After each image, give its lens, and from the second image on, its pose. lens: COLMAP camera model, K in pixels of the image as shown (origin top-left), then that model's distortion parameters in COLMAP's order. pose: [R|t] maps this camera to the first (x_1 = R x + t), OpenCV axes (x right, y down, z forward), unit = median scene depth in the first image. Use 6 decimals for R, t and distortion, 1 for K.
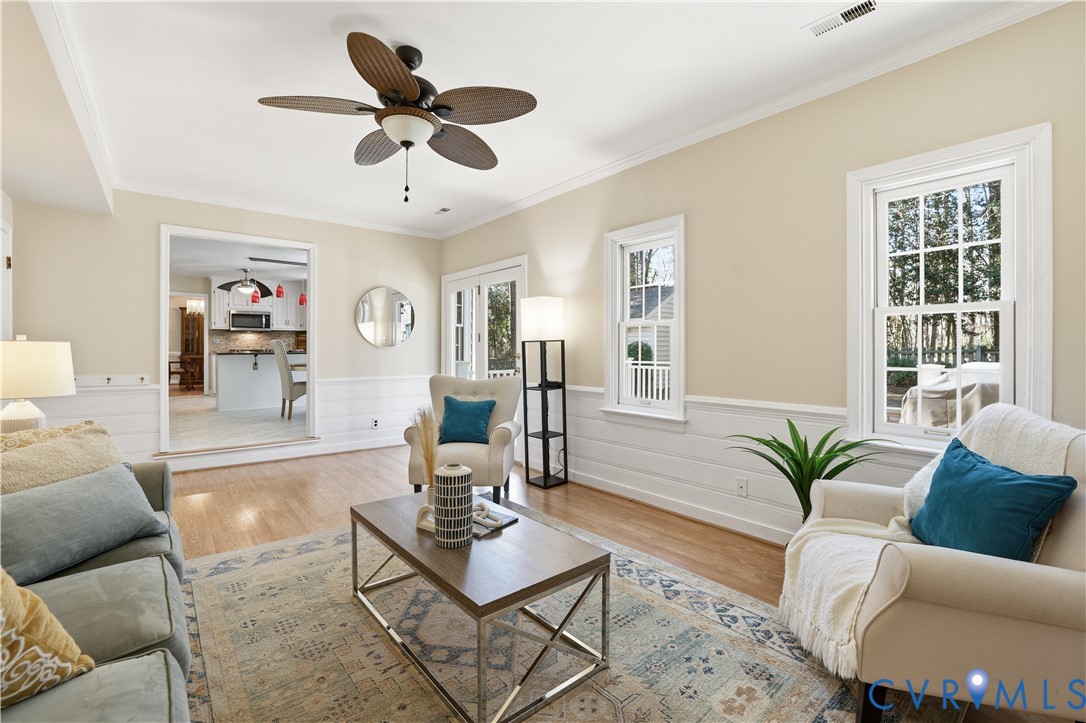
lens RADIAL K [[470.5, 0, 541.6], [0, 470.5, 357.3], [0, 0, 1]] dist [0.009334, 0.000017]
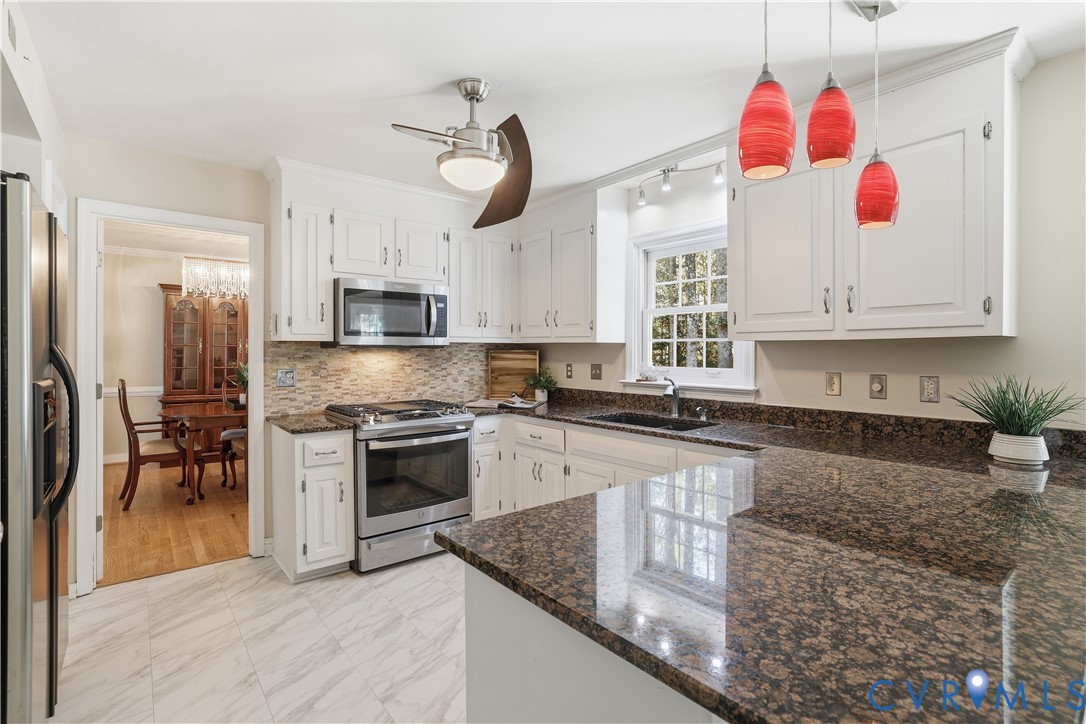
lens RADIAL K [[470.5, 0, 543.7], [0, 470.5, 356.0], [0, 0, 1]] dist [0.009334, 0.000017]
pose [[0.999336, 0.001585, 0.036402, -0.534647], [-0.001228, 0.999951, -0.009821, -0.046377], [-0.036416, 0.009769, 0.999289, 0.687624]]
